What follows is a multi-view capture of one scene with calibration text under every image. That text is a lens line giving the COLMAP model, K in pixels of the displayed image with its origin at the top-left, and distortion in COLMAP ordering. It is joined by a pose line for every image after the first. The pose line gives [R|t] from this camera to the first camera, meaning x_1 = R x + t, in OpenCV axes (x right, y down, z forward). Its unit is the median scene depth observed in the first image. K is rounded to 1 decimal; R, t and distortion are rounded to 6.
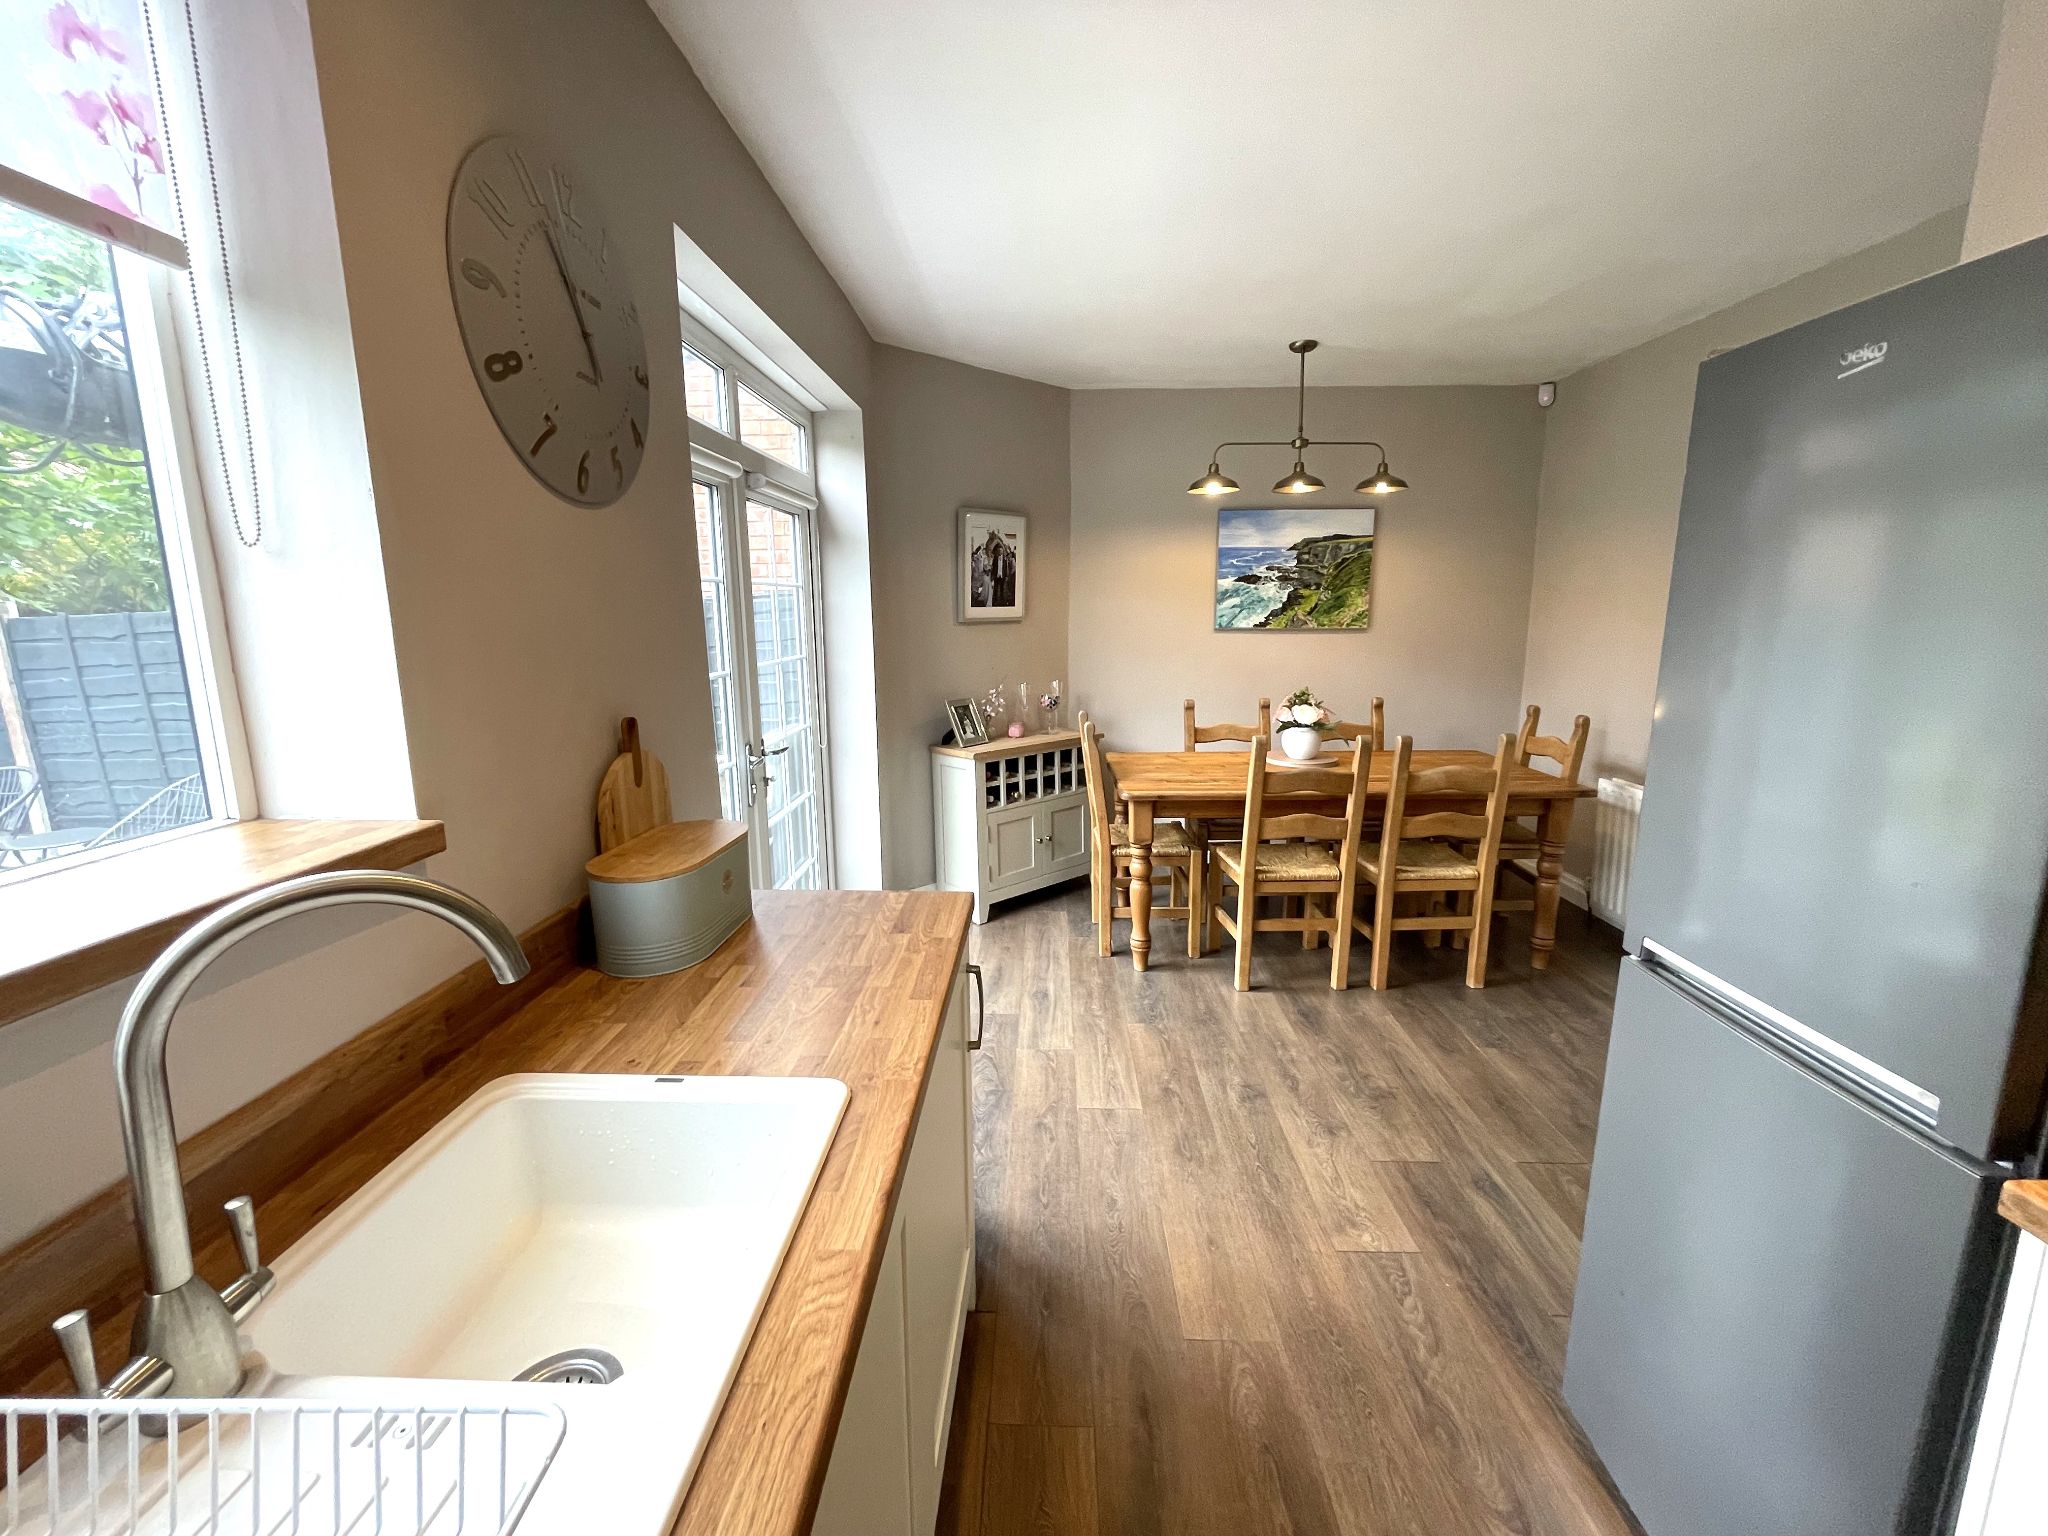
lens RADIAL K [[826.2, 0, 1019.0], [0, 826.2, 754.3], [0, 0, 1]] dist [-0.003463, -0.000215]
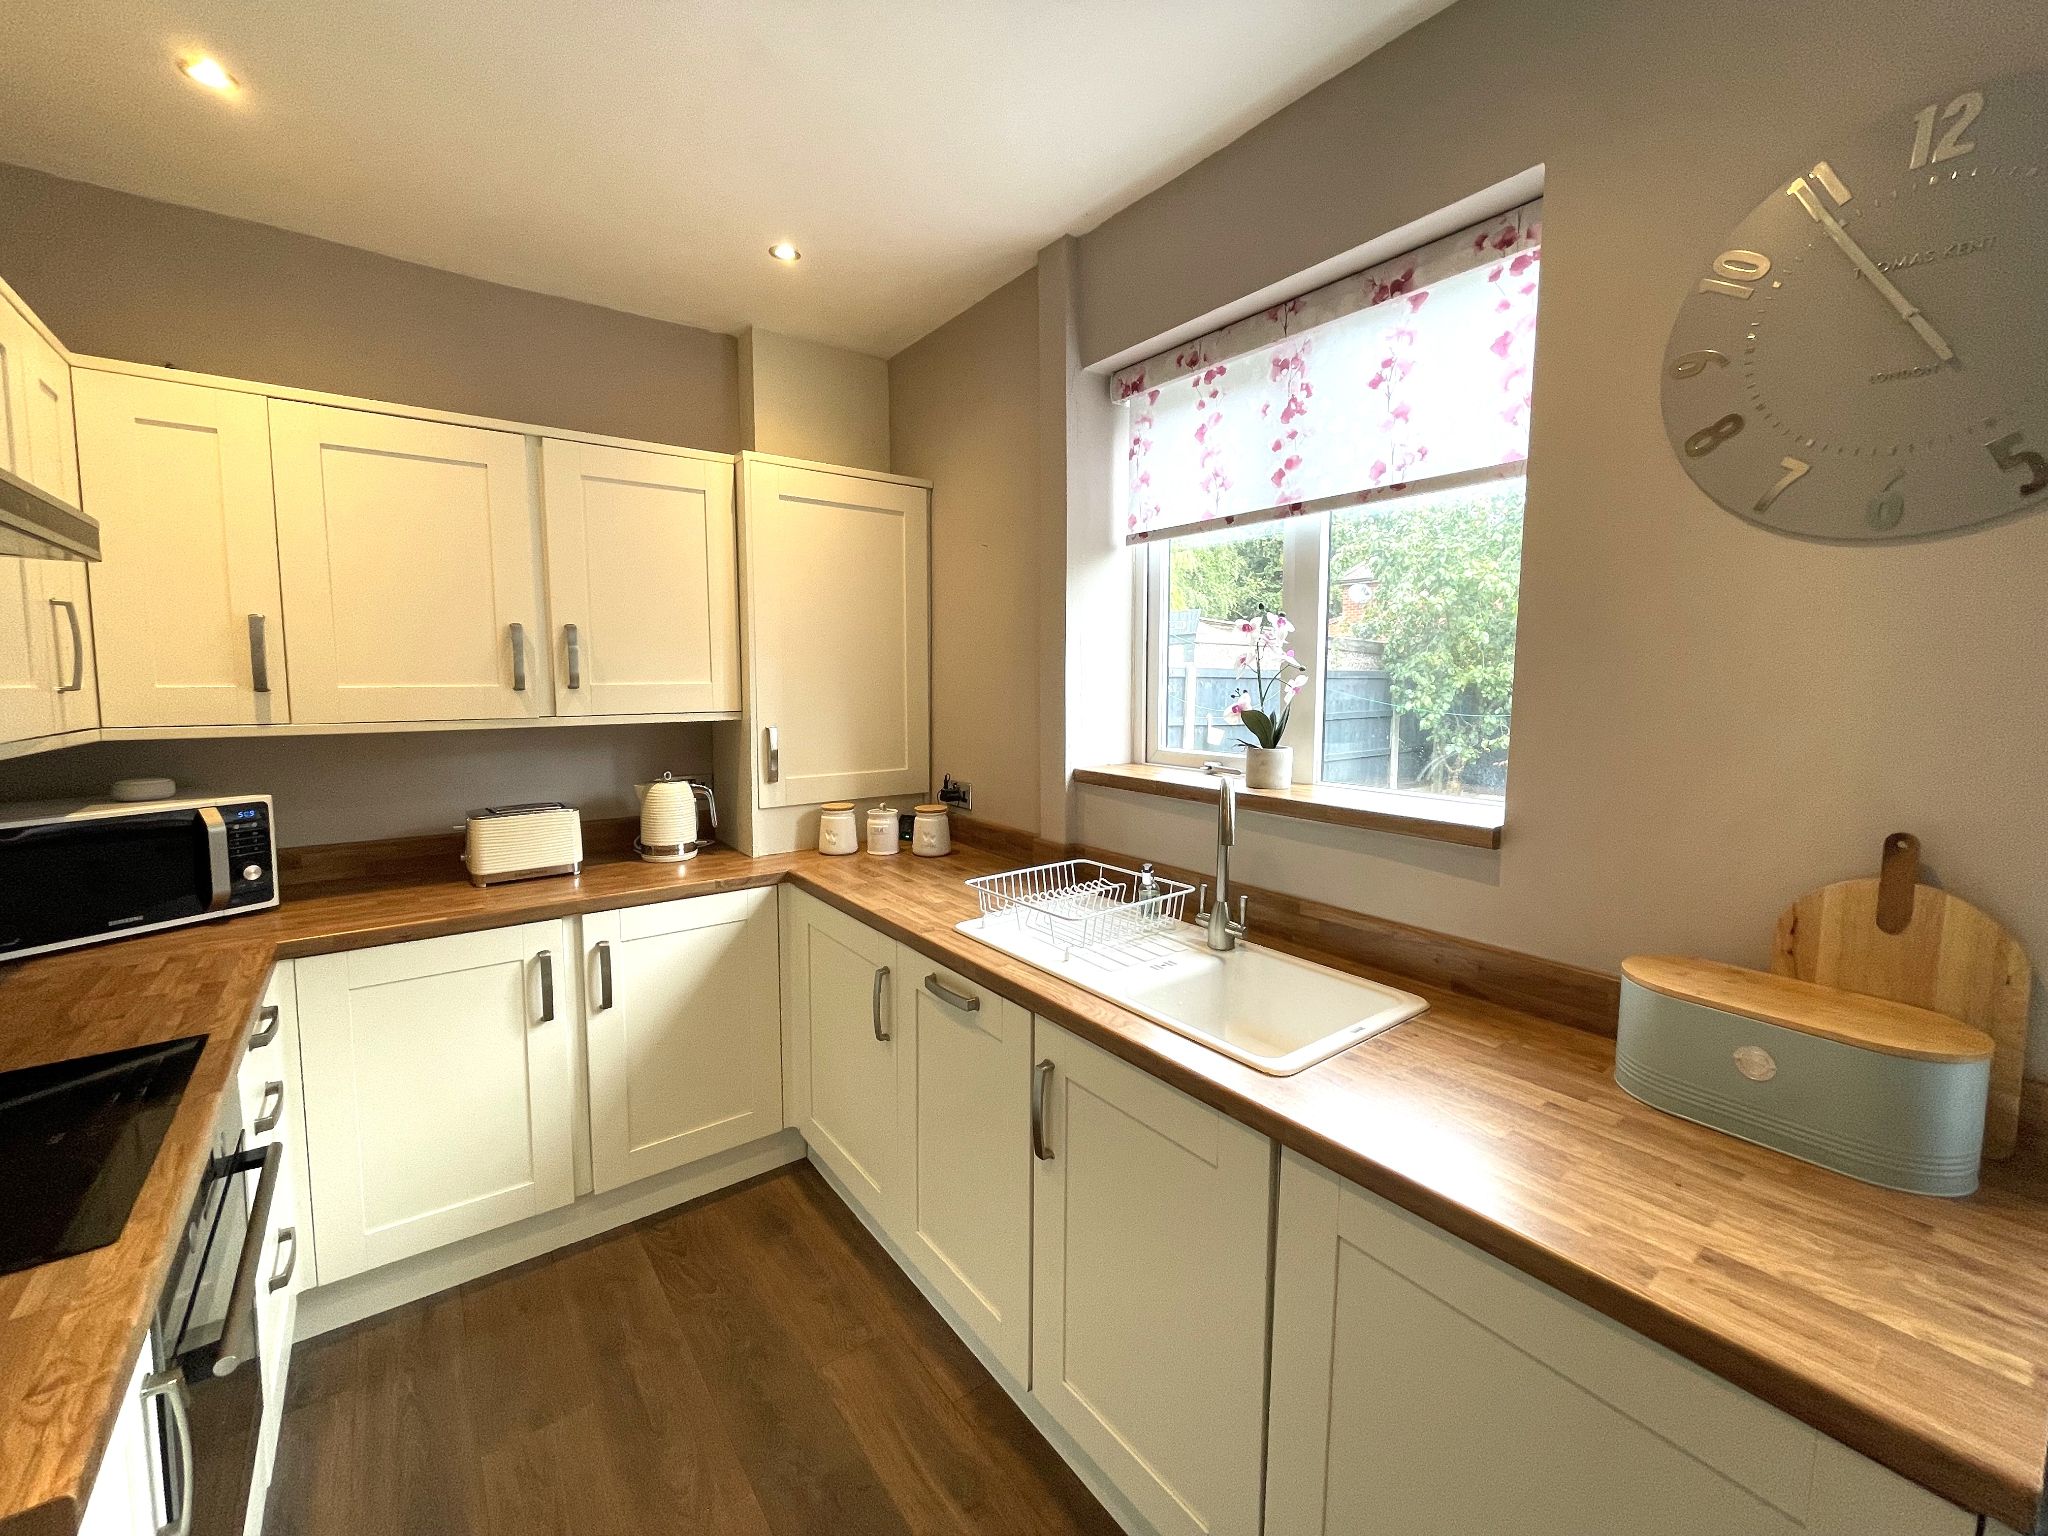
lens RADIAL K [[826.2, 0, 1025.5], [0, 826.2, 751.8], [0, 0, 1]] dist [-0.003463, -0.000215]
pose [[-0.772237, 0.066783, -0.631815, 0.175426], [-0.107233, 0.966492, 0.233224, -0.063215], [0.626220, 0.247855, -0.739200, 0.338419]]
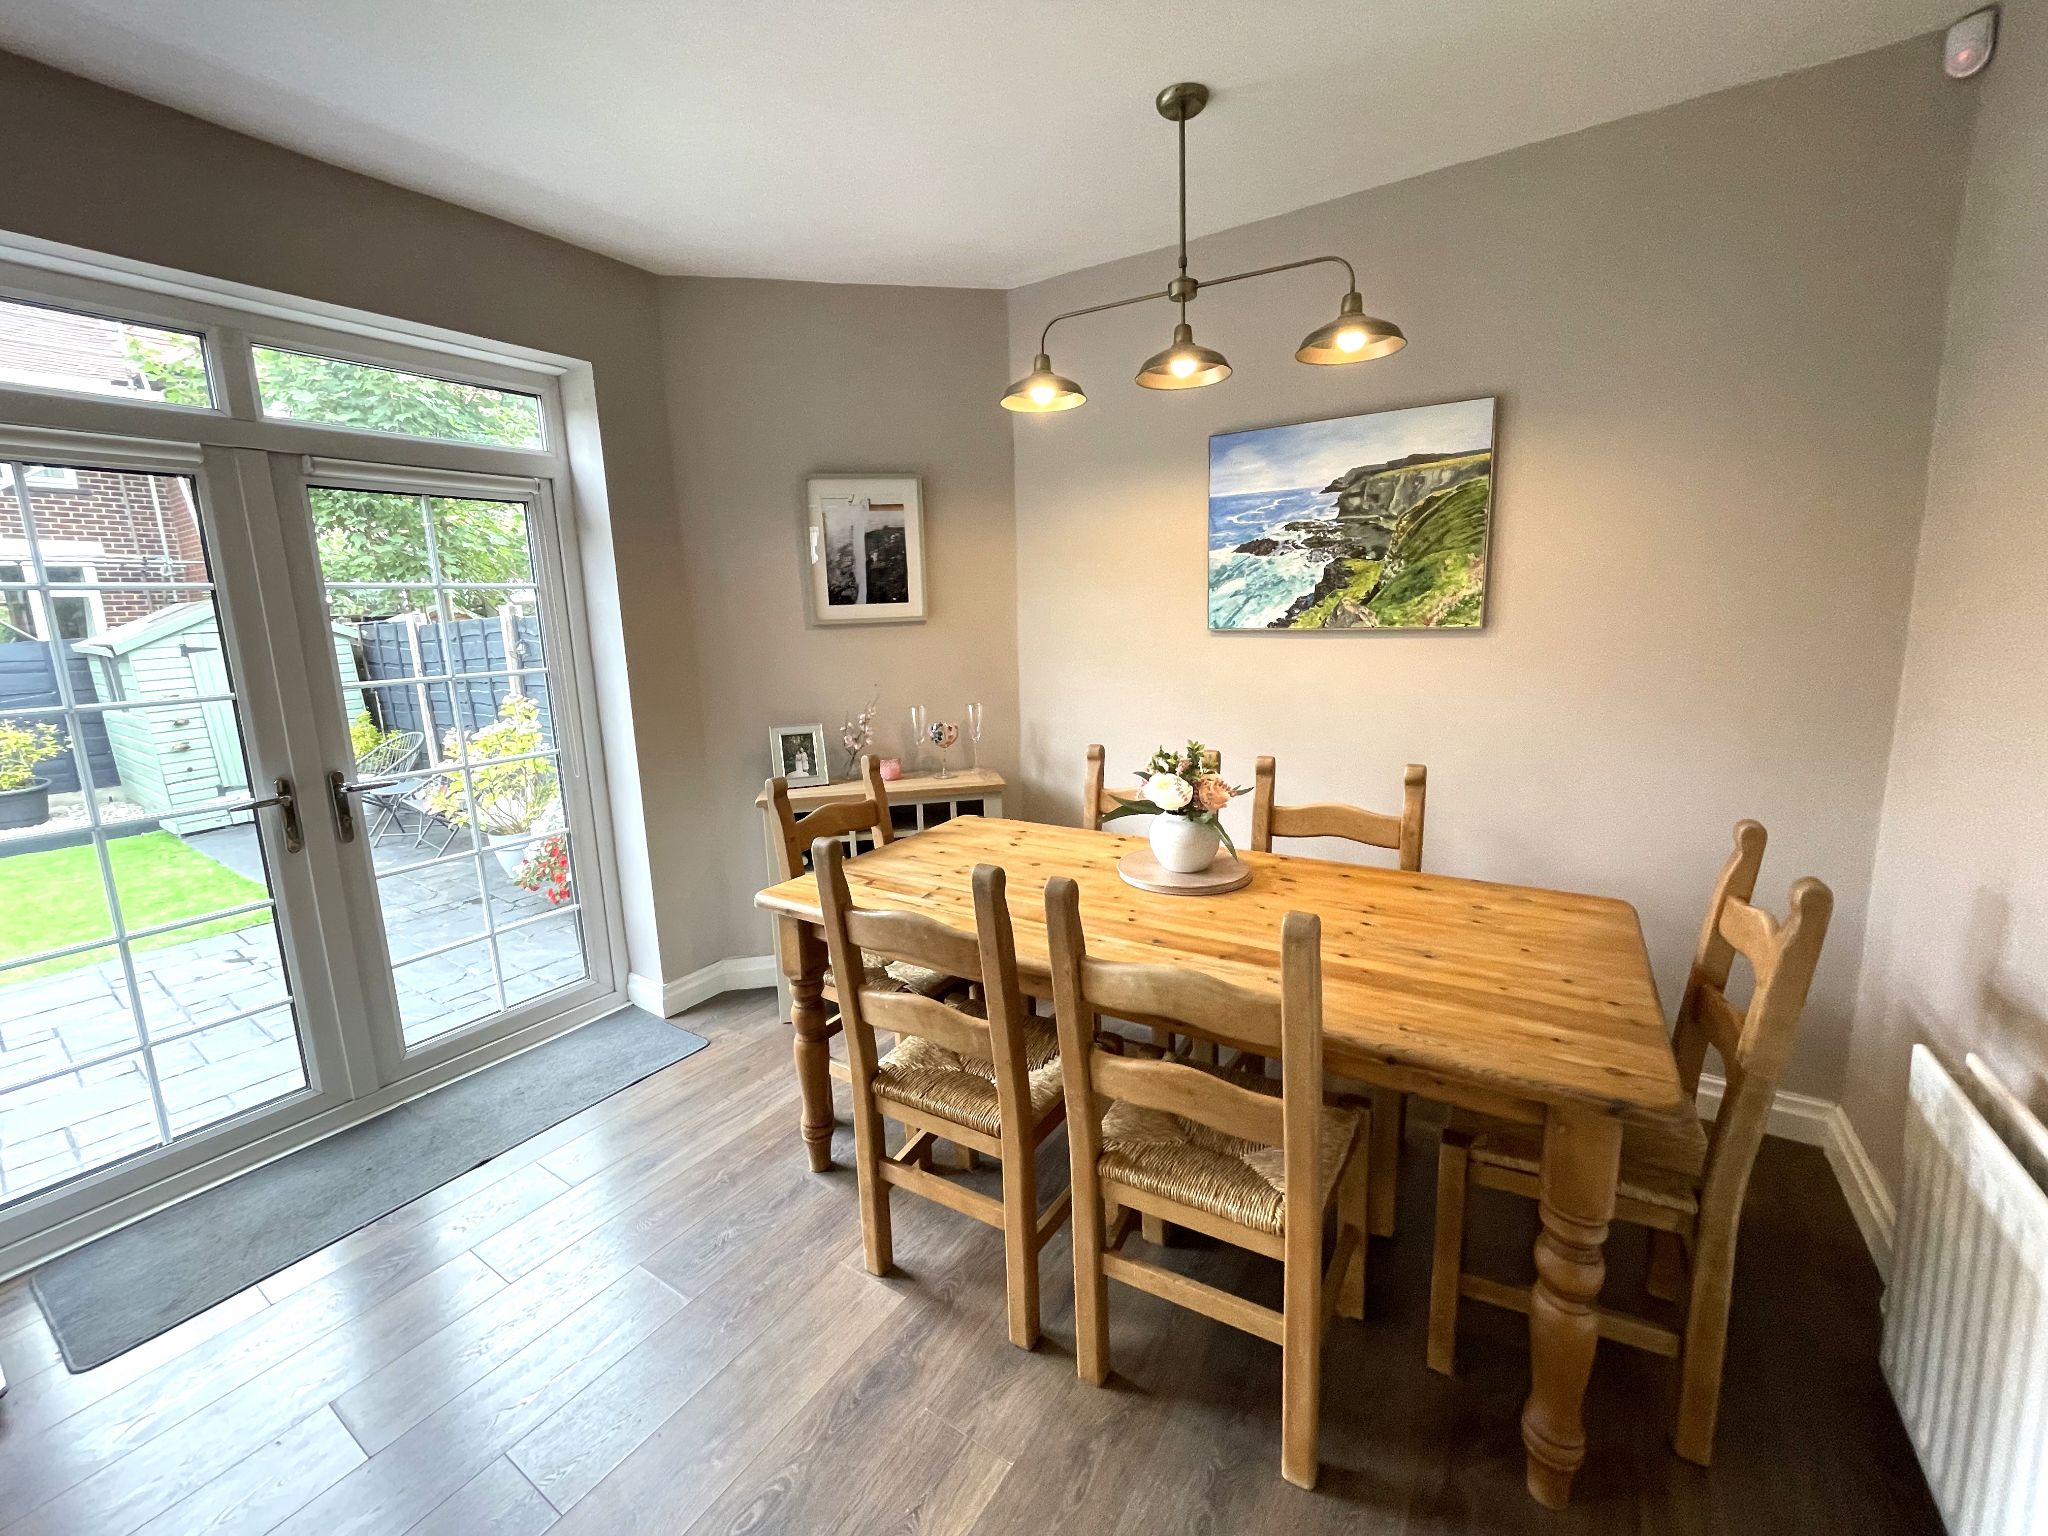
lens RADIAL K [[826.2, 0, 1016.5], [0, 826.2, 753.1], [0, 0, 1]] dist [-0.003463, -0.000215]
pose [[0.853987, 0.071457, -0.515365, 0.454134], [-0.066656, 0.997388, 0.027840, -0.069111], [0.516008, 0.010577, 0.856519, 0.403950]]
